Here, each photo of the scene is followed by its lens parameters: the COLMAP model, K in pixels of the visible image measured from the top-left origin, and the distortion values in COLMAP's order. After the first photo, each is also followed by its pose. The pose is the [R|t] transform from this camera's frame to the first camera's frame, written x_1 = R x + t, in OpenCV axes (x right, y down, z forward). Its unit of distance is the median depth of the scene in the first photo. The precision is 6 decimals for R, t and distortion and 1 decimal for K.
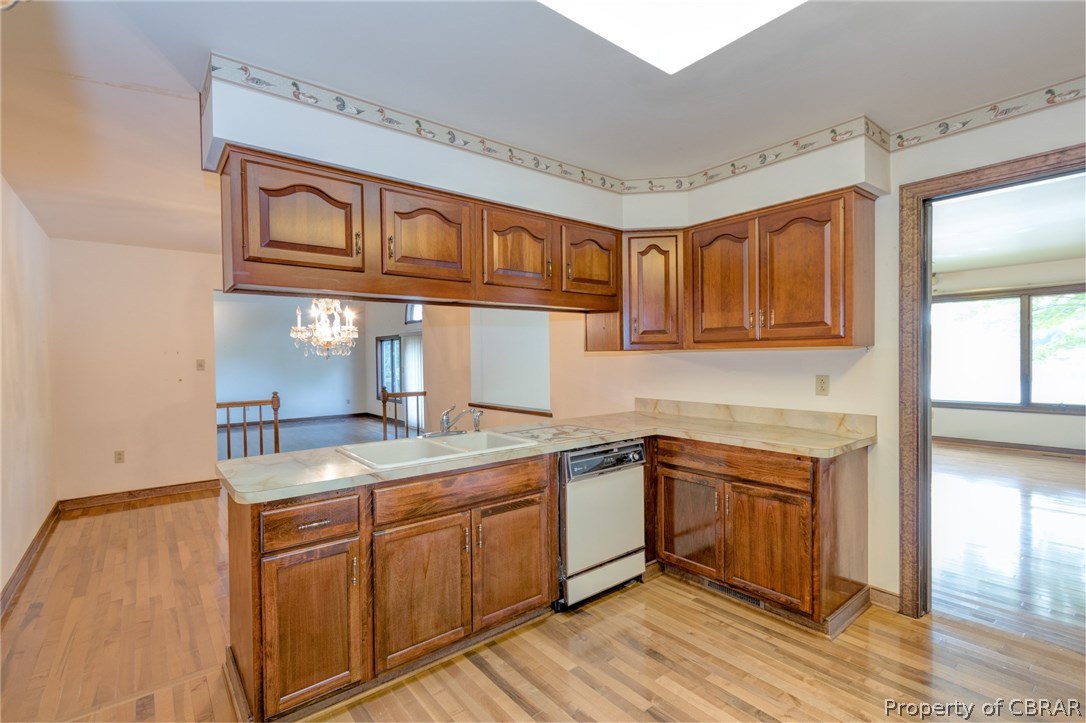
lens RADIAL K [[491.3, 0, 529.2], [0, 491.3, 362.3], [0, 0, 1]] dist [0.002225, 0.000080]
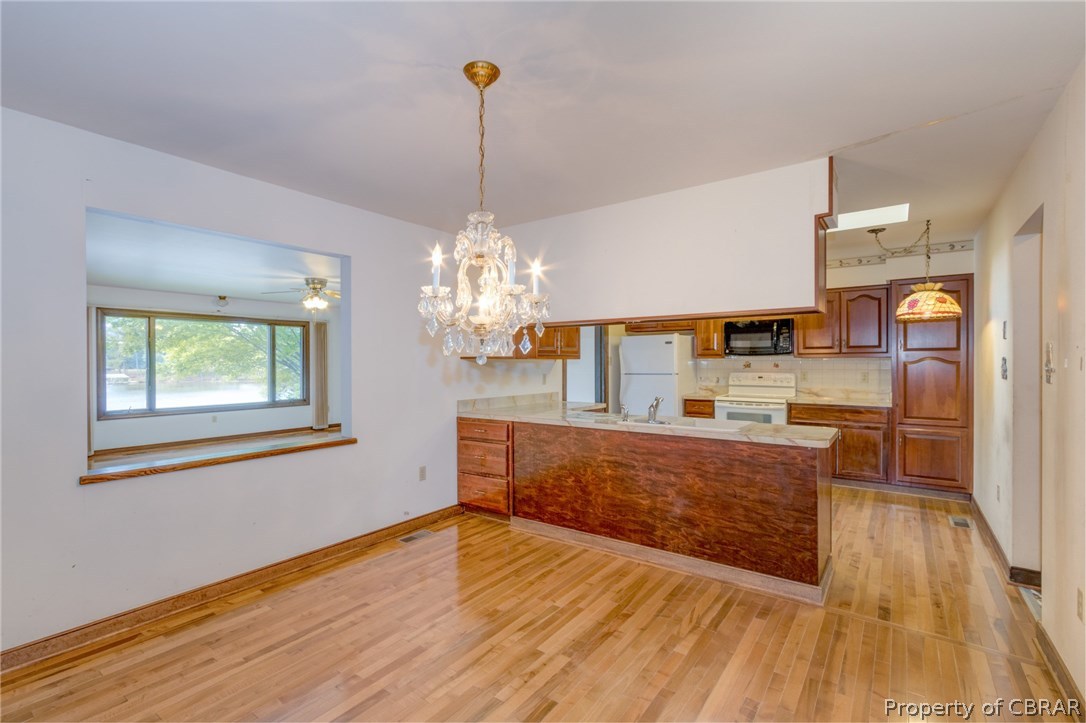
lens RADIAL K [[491.3, 0, 529.2], [0, 491.3, 362.3], [0, 0, 1]] dist [0.002225, 0.000080]
pose [[-0.258152, 0.009936, 0.966053, -1.879113], [0.019737, 0.999793, -0.005009, -0.021953], [-0.965903, 0.017774, -0.258295, 2.201637]]
